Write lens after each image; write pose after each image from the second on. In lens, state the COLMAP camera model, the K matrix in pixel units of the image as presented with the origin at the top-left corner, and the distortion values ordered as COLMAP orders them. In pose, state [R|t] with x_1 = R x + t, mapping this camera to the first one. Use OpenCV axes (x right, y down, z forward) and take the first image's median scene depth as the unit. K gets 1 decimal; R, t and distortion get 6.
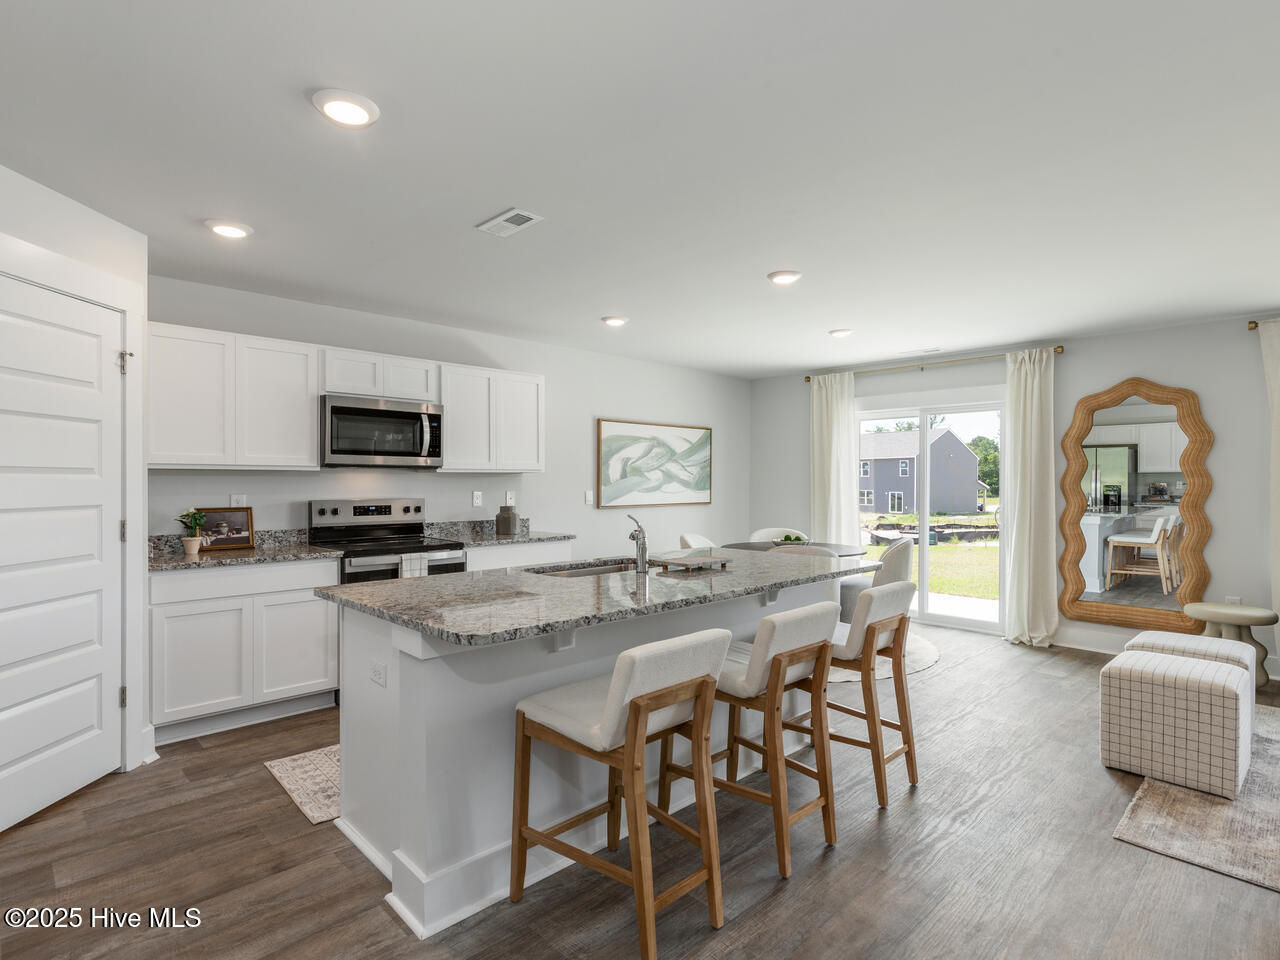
lens RADIAL K [[668.2, 0, 635.2], [0, 668.2, 476.9], [0, 0, 1]] dist [0.010641, 0.000610]
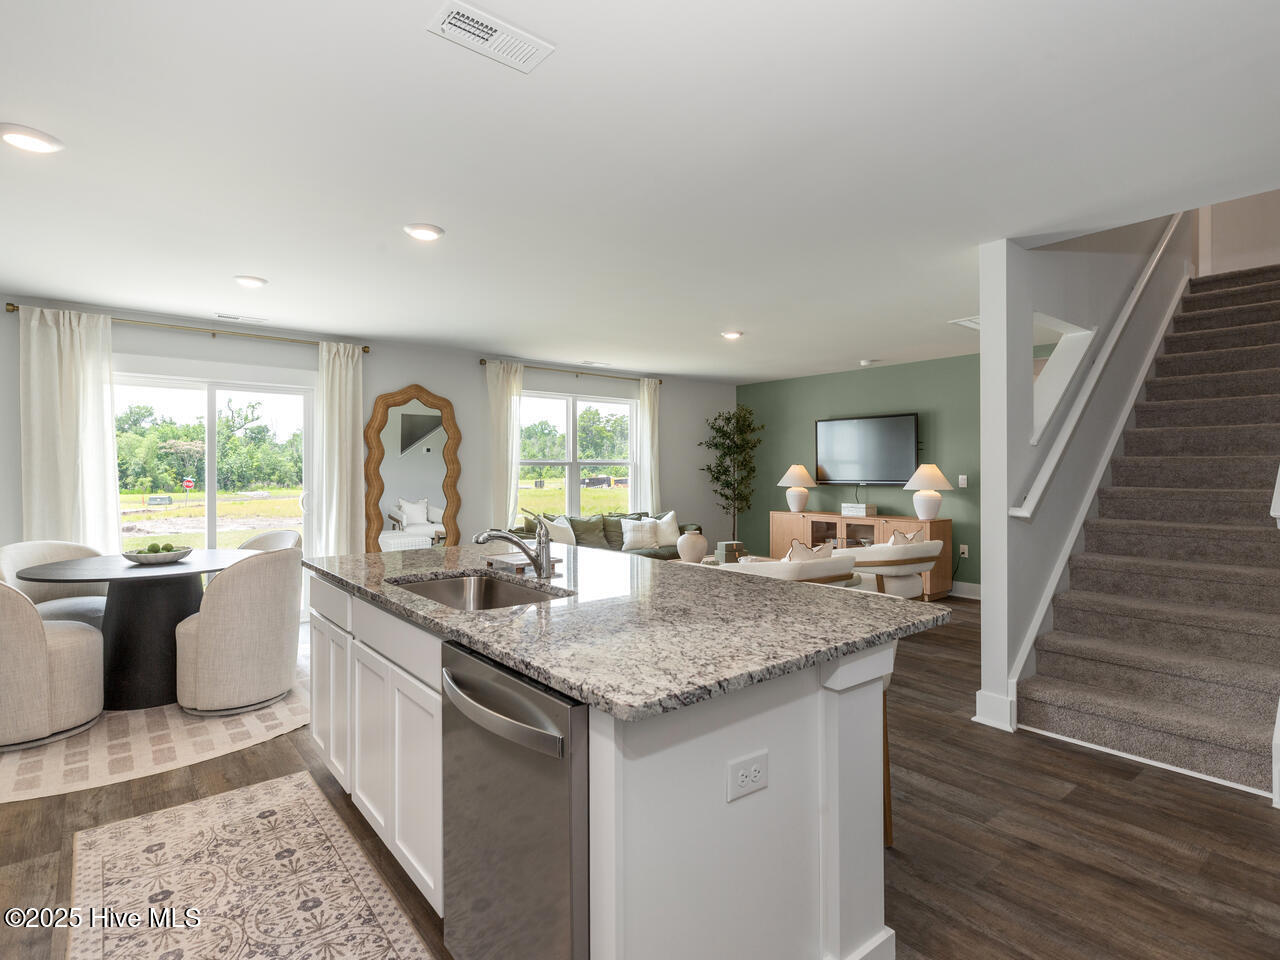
lens RADIAL K [[668.2, 0, 635.2], [0, 668.2, 476.9], [0, 0, 1]] dist [0.010641, 0.000610]
pose [[0.081789, -0.012364, 0.996573, -0.595329], [-0.005706, 0.999901, 0.012874, 0.009762], [-0.996633, -0.006740, 0.081711, 0.600035]]
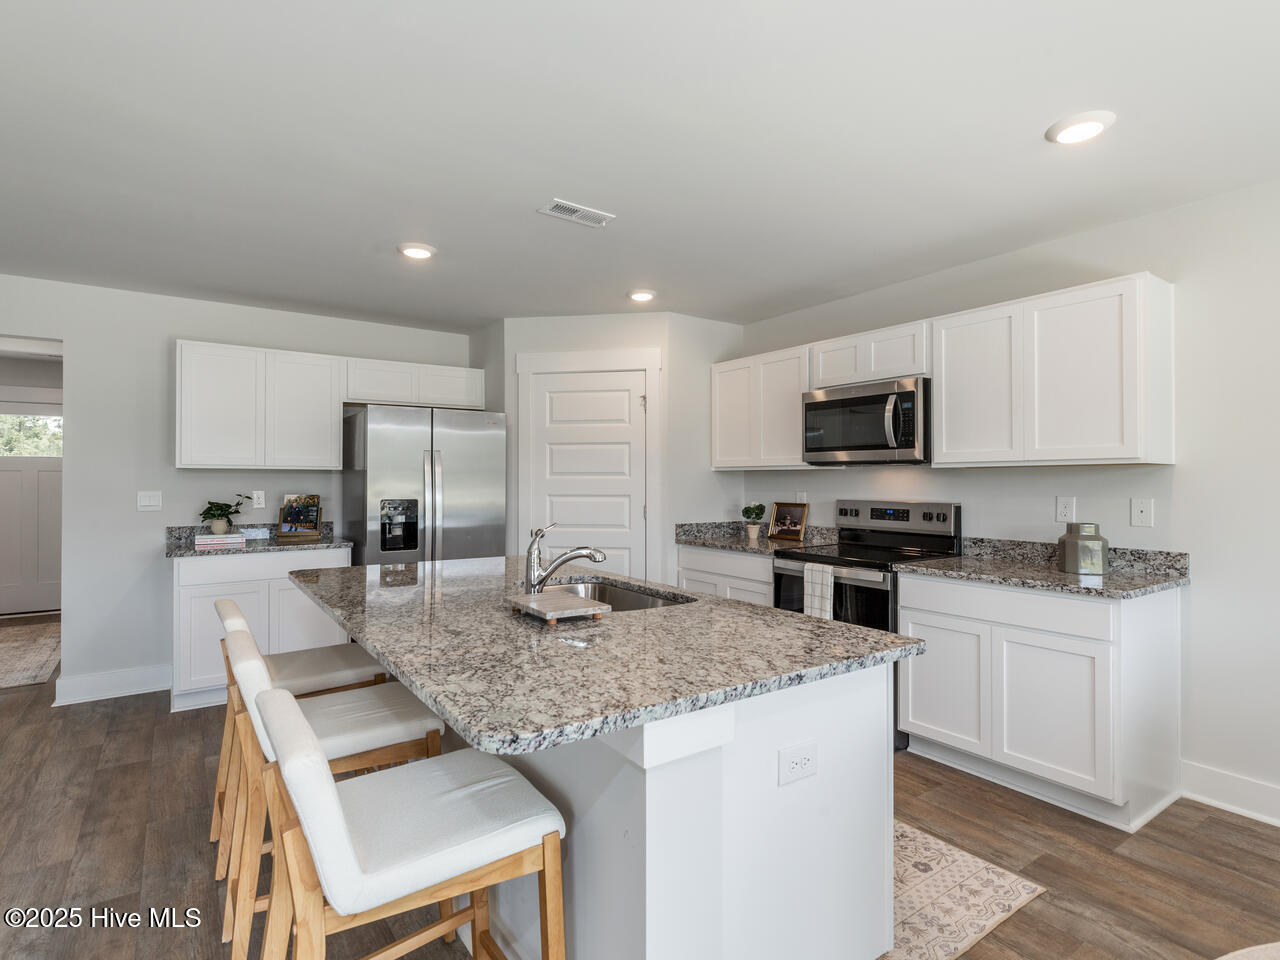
lens RADIAL K [[668.2, 0, 635.2], [0, 668.2, 476.9], [0, 0, 1]] dist [0.010641, 0.000610]
pose [[-0.160673, -0.007319, -0.986981, 0.558175], [0.003714, 0.999961, -0.008020, 0.008932], [0.987001, -0.004954, -0.160640, 0.909874]]
